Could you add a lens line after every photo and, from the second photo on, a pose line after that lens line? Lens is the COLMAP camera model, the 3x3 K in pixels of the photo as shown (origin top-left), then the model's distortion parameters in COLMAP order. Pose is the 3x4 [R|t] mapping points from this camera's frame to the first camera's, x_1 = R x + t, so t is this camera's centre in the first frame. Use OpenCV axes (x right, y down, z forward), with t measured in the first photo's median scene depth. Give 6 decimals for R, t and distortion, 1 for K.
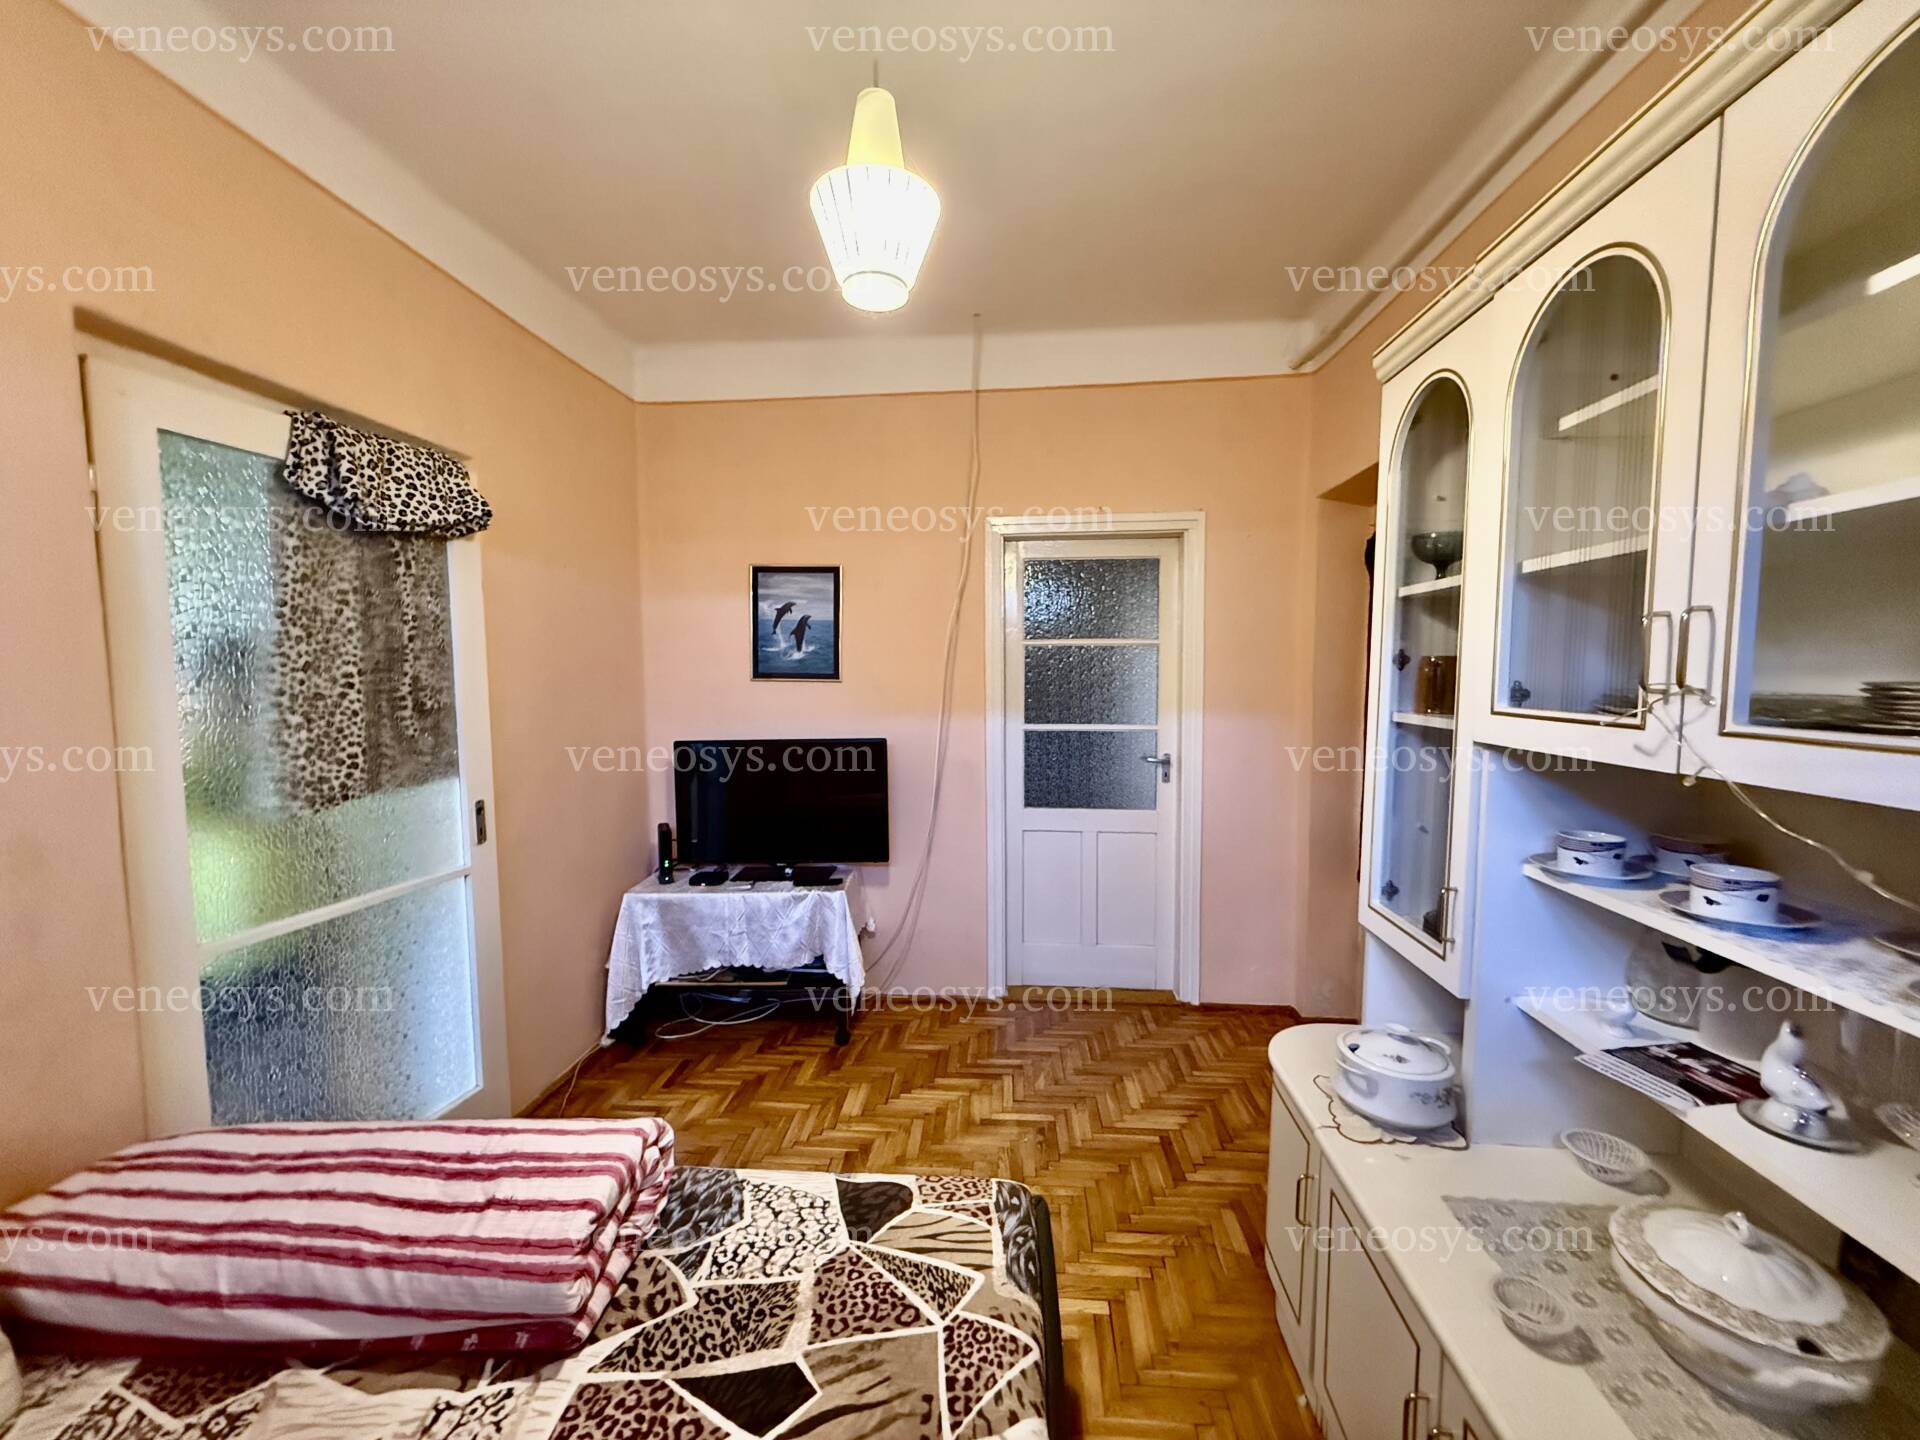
lens RADIAL K [[770.4, 0, 966.4], [0, 770.4, 719.4], [0, 0, 1]] dist [0.002312, 0.000781]
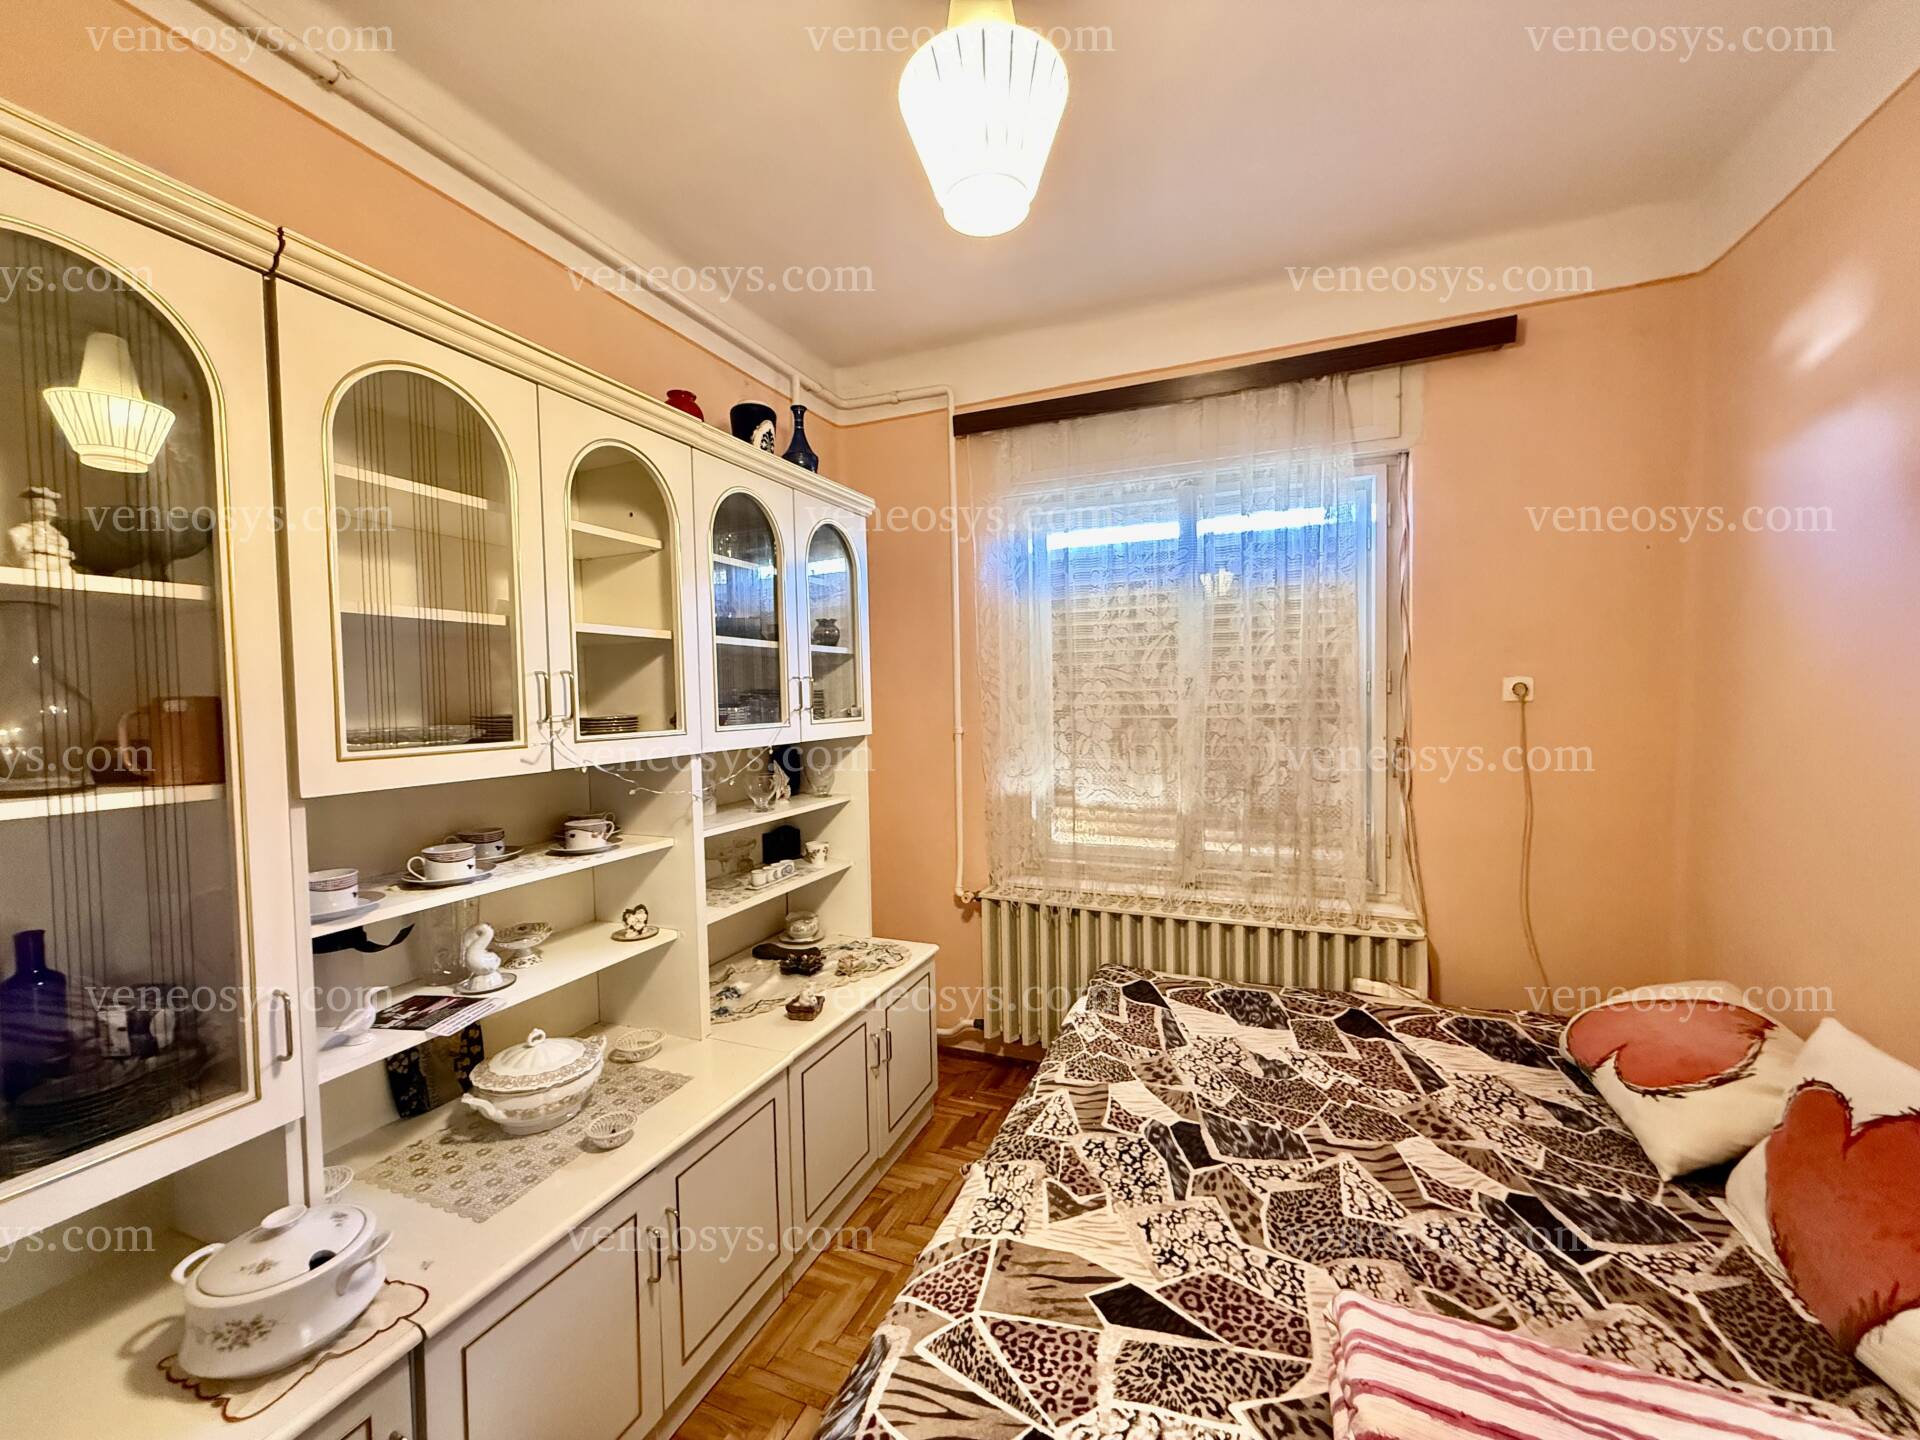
lens RADIAL K [[770.4, 0, 958.3], [0, 770.4, 725.0], [0, 0, 1]] dist [0.002312, 0.000781]
pose [[-0.948894, 0.009190, 0.315460, -0.344855], [0.042971, 0.994029, 0.100296, -0.124979], [-0.312655, 0.108726, -0.943624, 1.869156]]
